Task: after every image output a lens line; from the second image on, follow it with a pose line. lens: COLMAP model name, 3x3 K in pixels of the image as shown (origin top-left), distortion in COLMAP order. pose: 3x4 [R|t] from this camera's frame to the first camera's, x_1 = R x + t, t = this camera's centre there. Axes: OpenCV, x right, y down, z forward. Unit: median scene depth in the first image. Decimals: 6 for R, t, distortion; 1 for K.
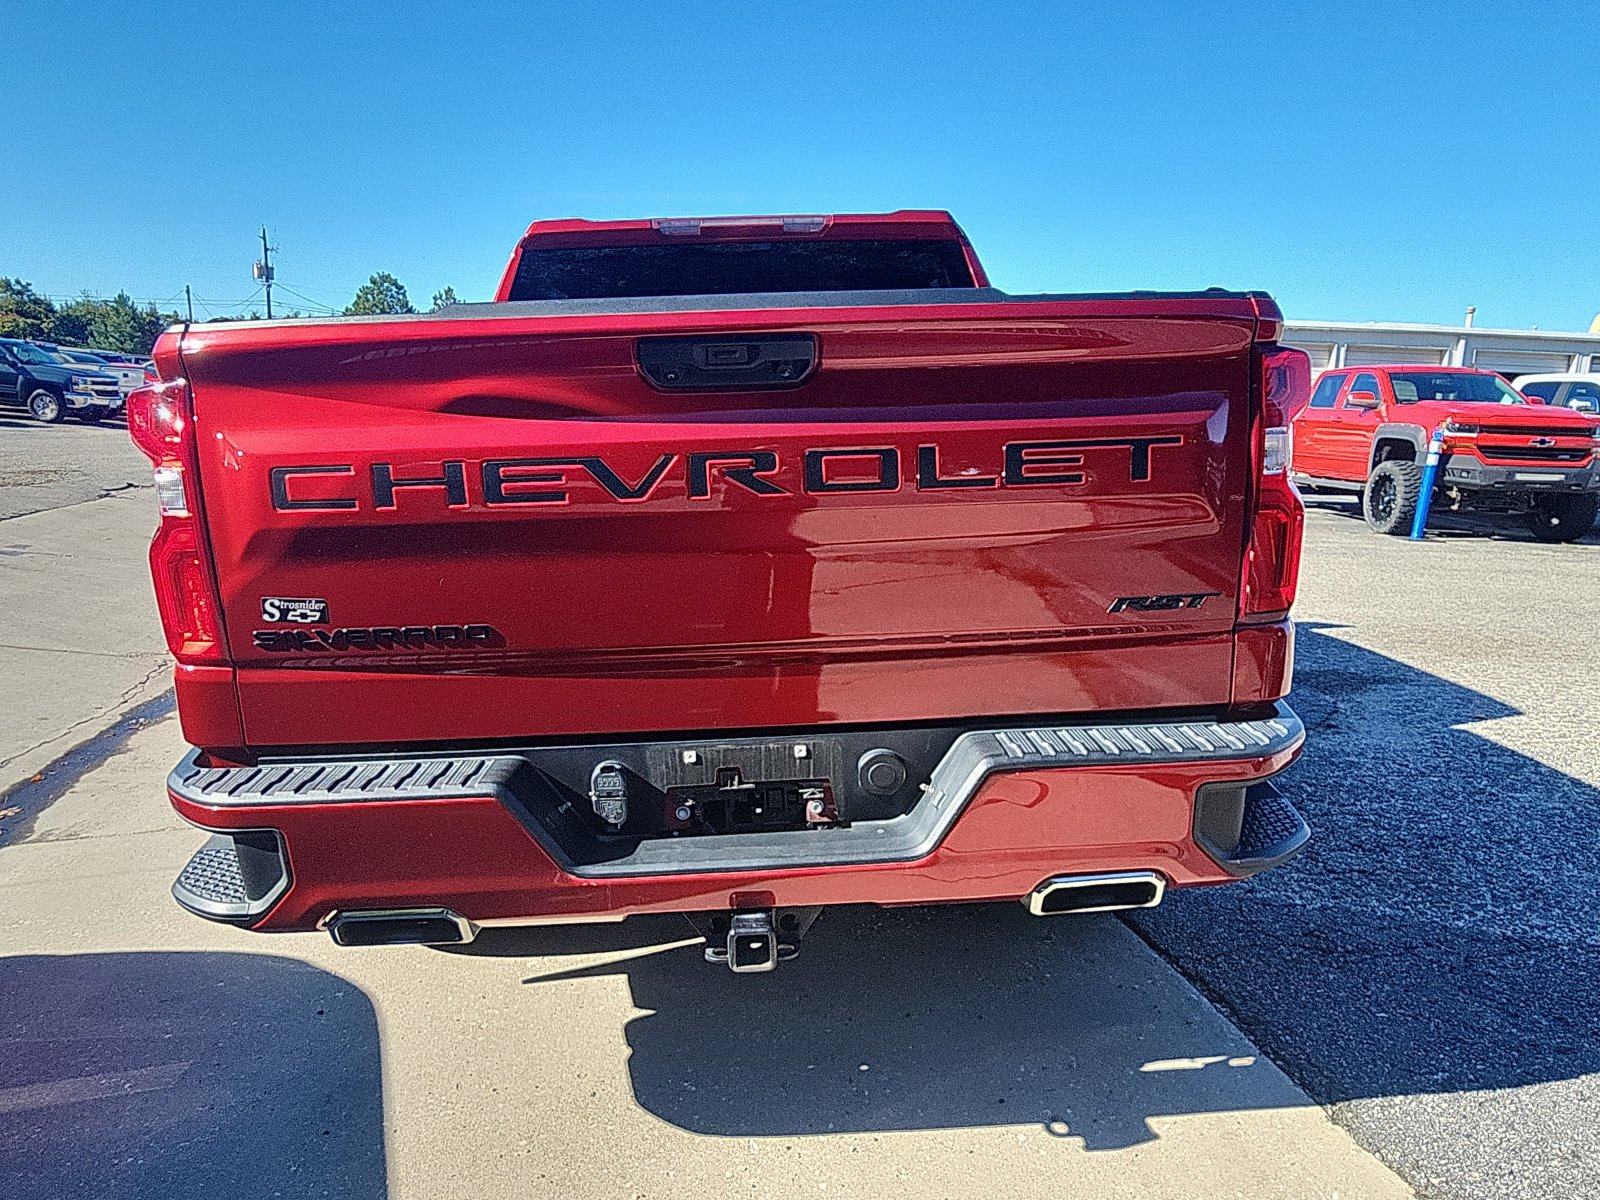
lens RADIAL K [[1083.5, 0, 800.7], [0, 1083.5, 568.8], [0, 0, 1]] dist [0.000583, 0.000884]
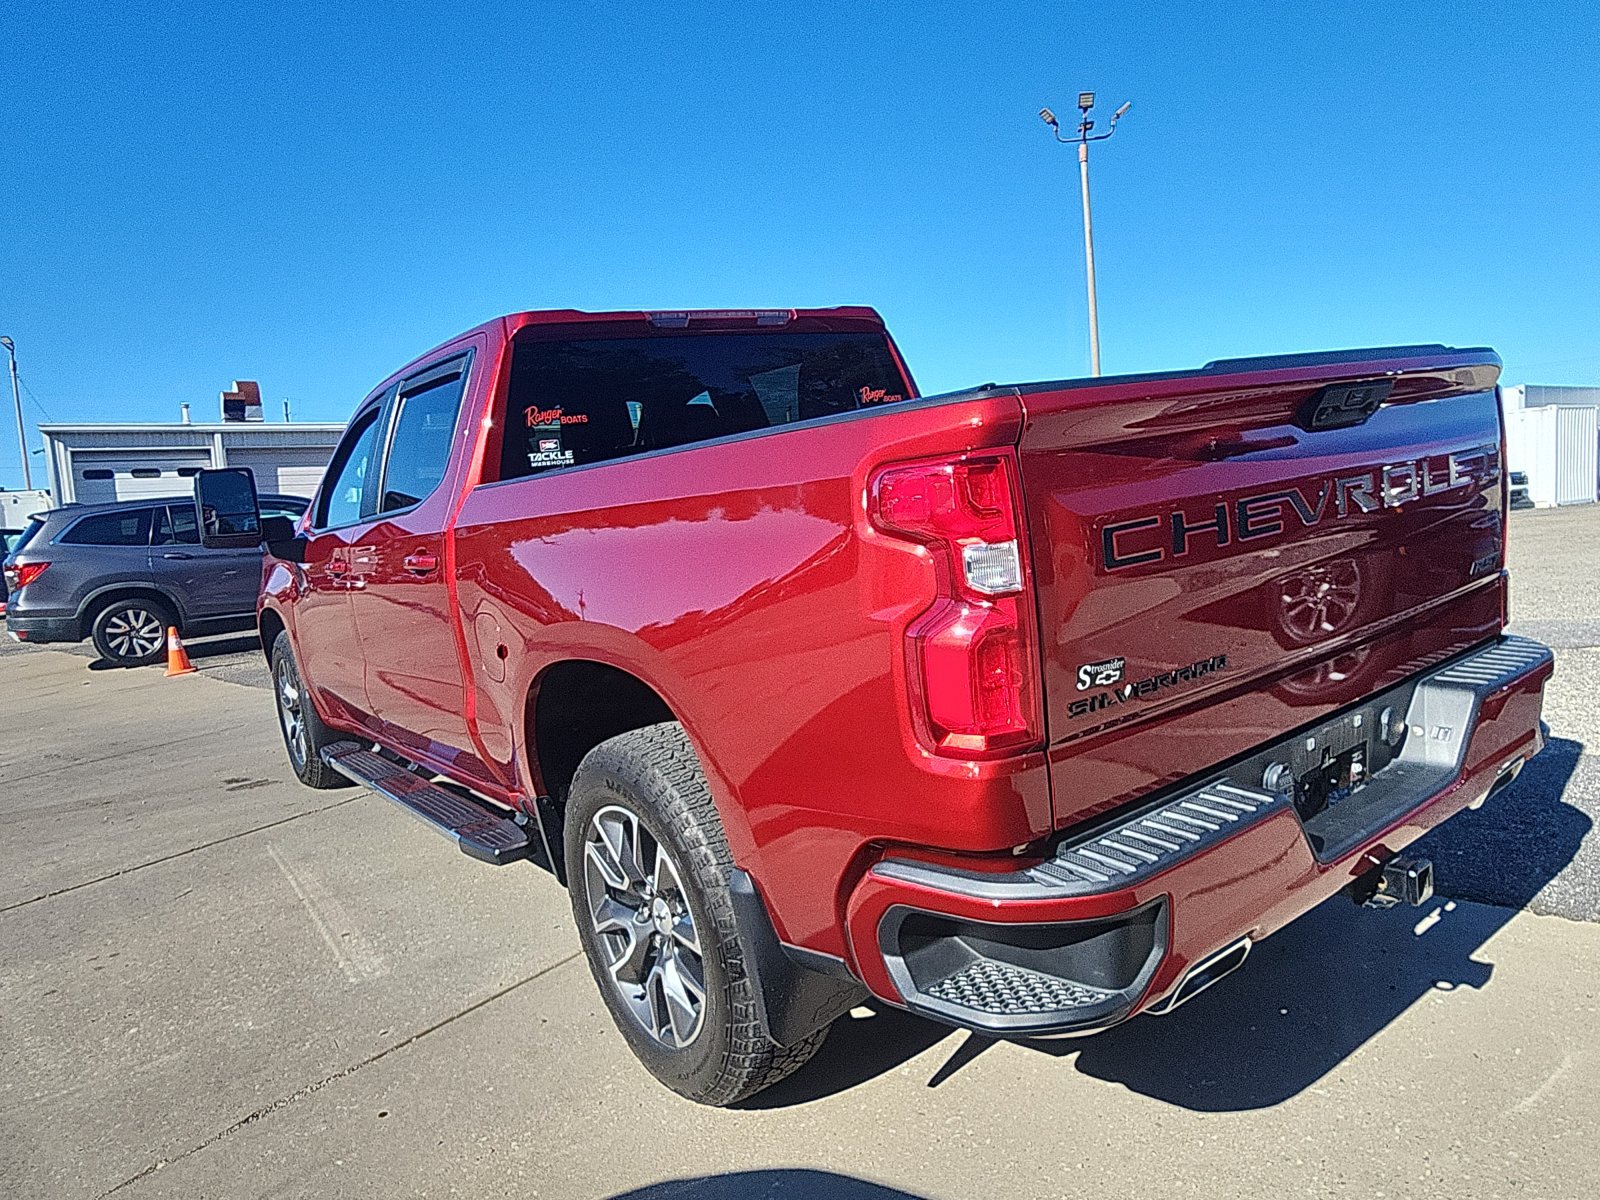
lens RADIAL K [[1083.5, 0, 800.7], [0, 1083.5, 568.8], [0, 0, 1]] dist [0.000583, 0.000884]
pose [[0.818695, -0.122739, 0.560958, -1.222551], [0.179134, 0.982729, -0.046416, -0.057284], [-0.545573, 0.138487, 0.826542, 0.326622]]
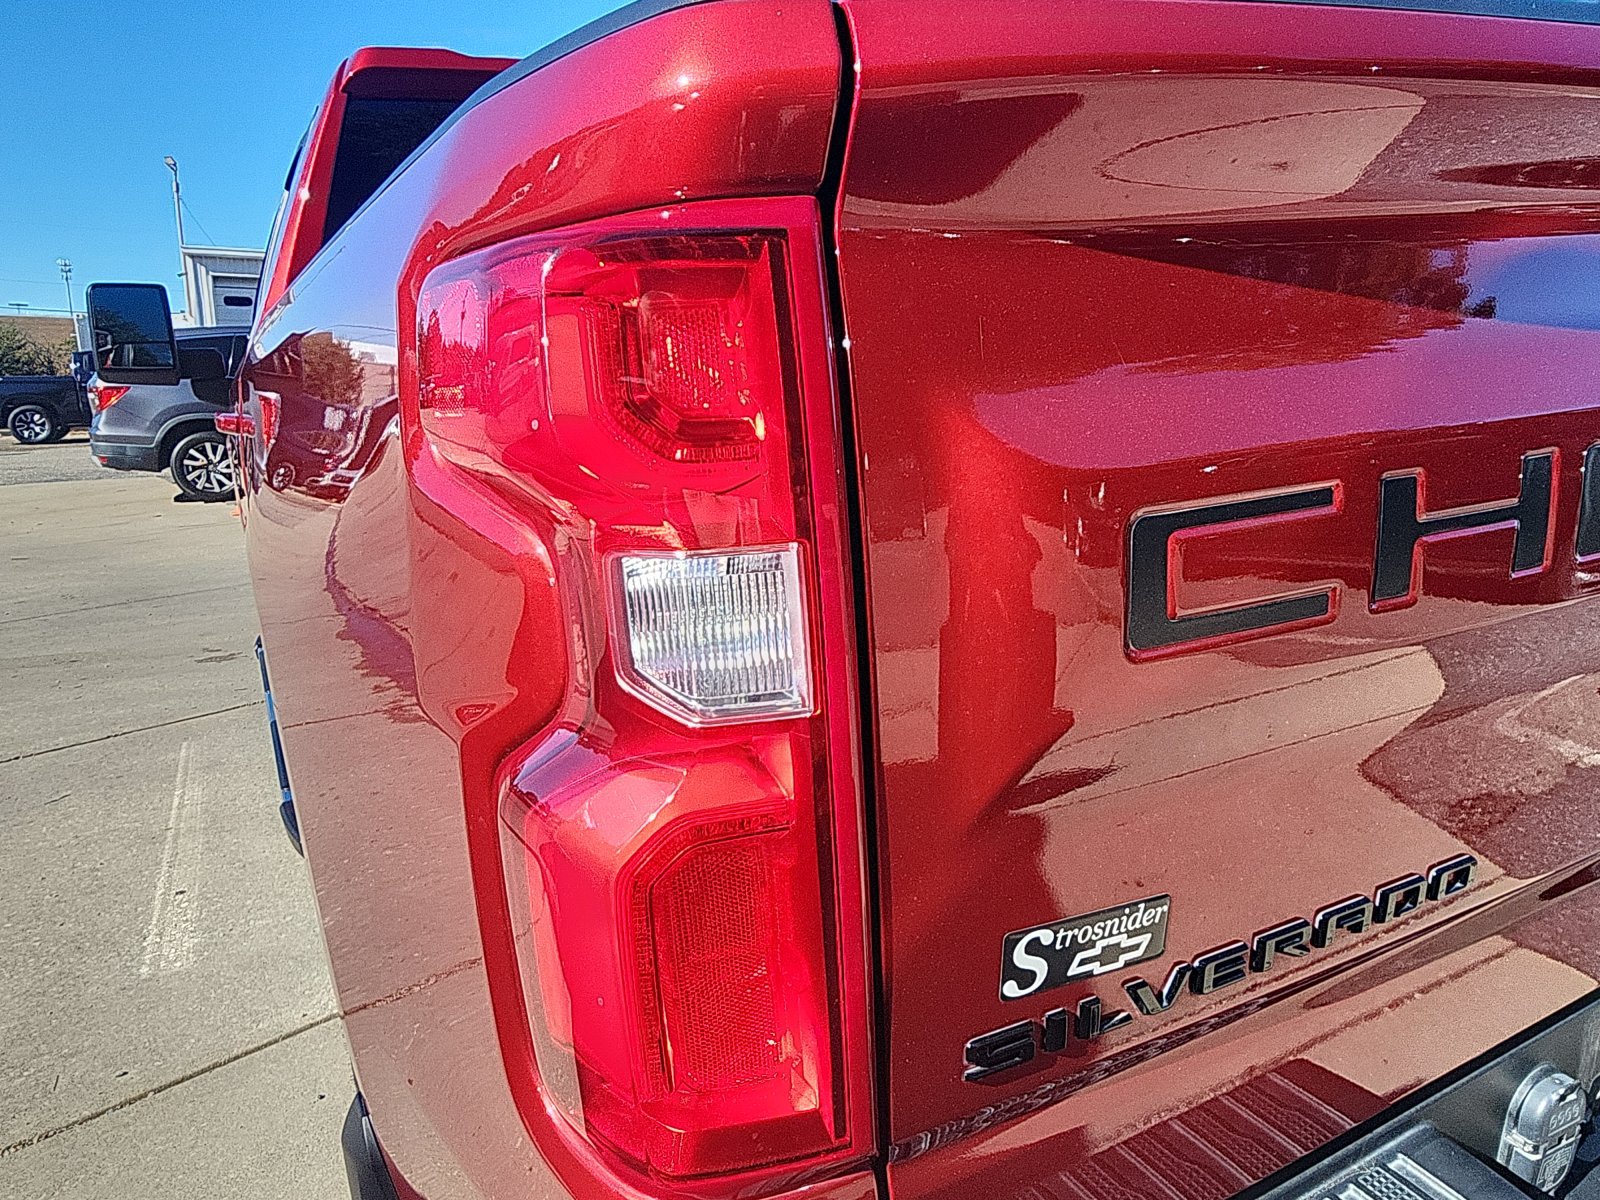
lens RADIAL K [[1117.8, 0, 792.8], [0, 1117.8, 602.1], [0, 0, 1]] dist [0.008752, -0.000048]
pose [[0.888936, -0.123271, 0.441131, -0.678702], [0.099447, 0.992072, 0.076829, -0.097517], [-0.447104, -0.024427, 0.894148, 0.741525]]
